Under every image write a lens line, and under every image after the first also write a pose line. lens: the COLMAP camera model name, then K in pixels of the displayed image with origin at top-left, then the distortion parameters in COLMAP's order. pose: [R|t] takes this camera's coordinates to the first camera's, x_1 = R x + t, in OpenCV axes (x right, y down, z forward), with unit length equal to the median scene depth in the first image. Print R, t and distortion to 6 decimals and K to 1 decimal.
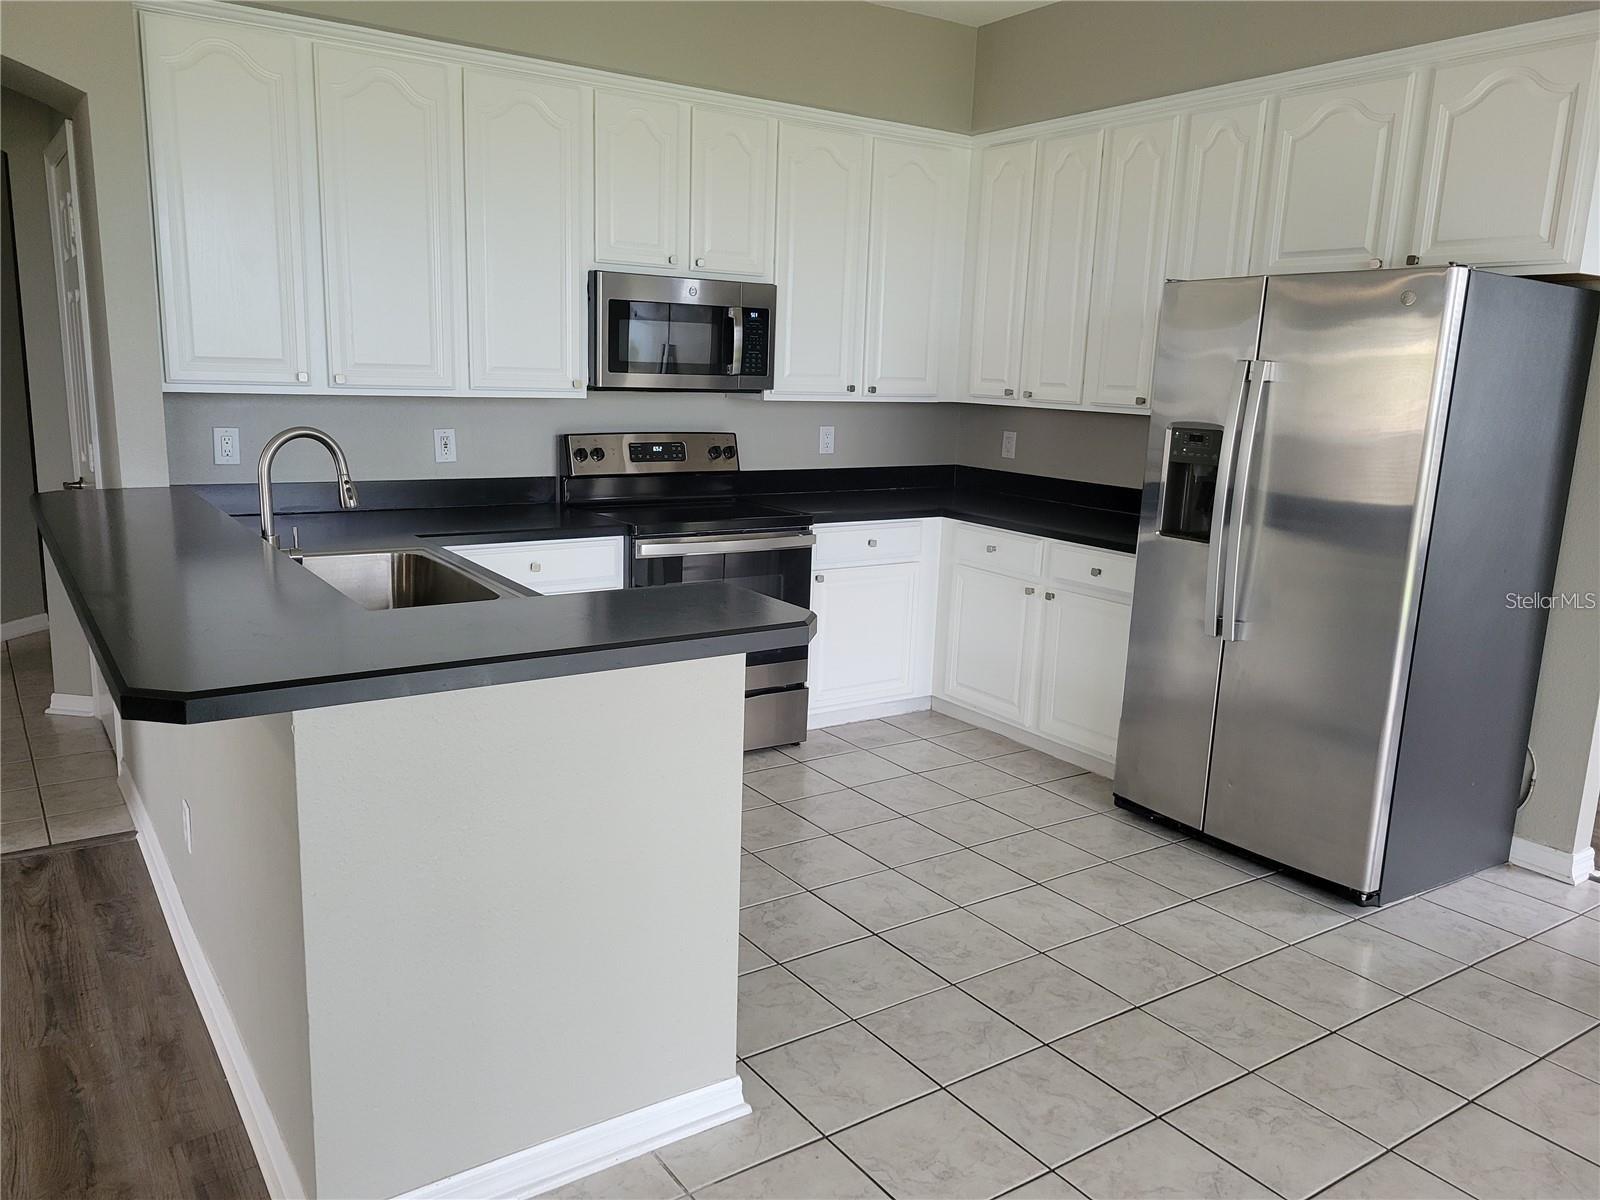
lens RADIAL K [[1196.2, 0, 800.5], [0, 1196.2, 602.0], [0, 0, 1]] dist [0.023900, -0.004148]
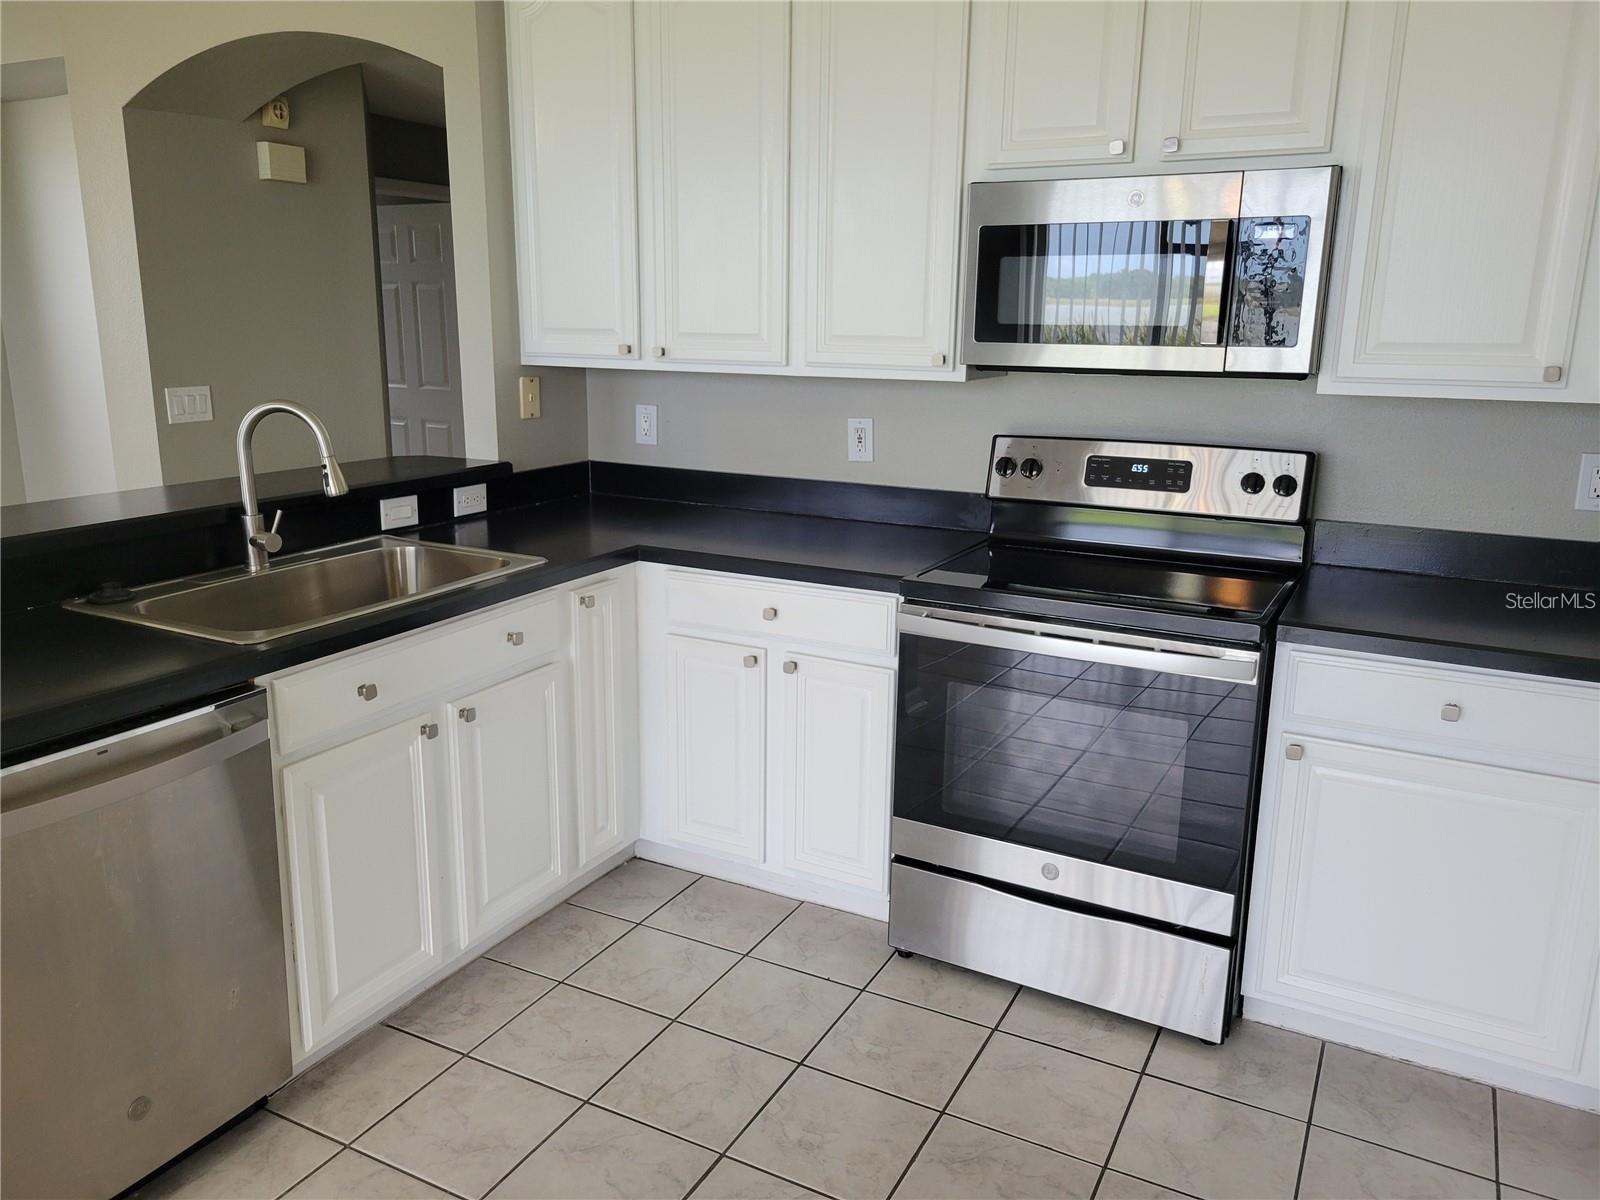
lens RADIAL K [[1196.2, 0, 798.5], [0, 1196.2, 600.3], [0, 0, 1]] dist [0.023900, -0.004148]
pose [[0.458748, 0.178746, -0.870402, 0.369993], [-0.172262, 0.978864, 0.110228, -0.106192], [0.871709, 0.099370, 0.479844, 0.598471]]
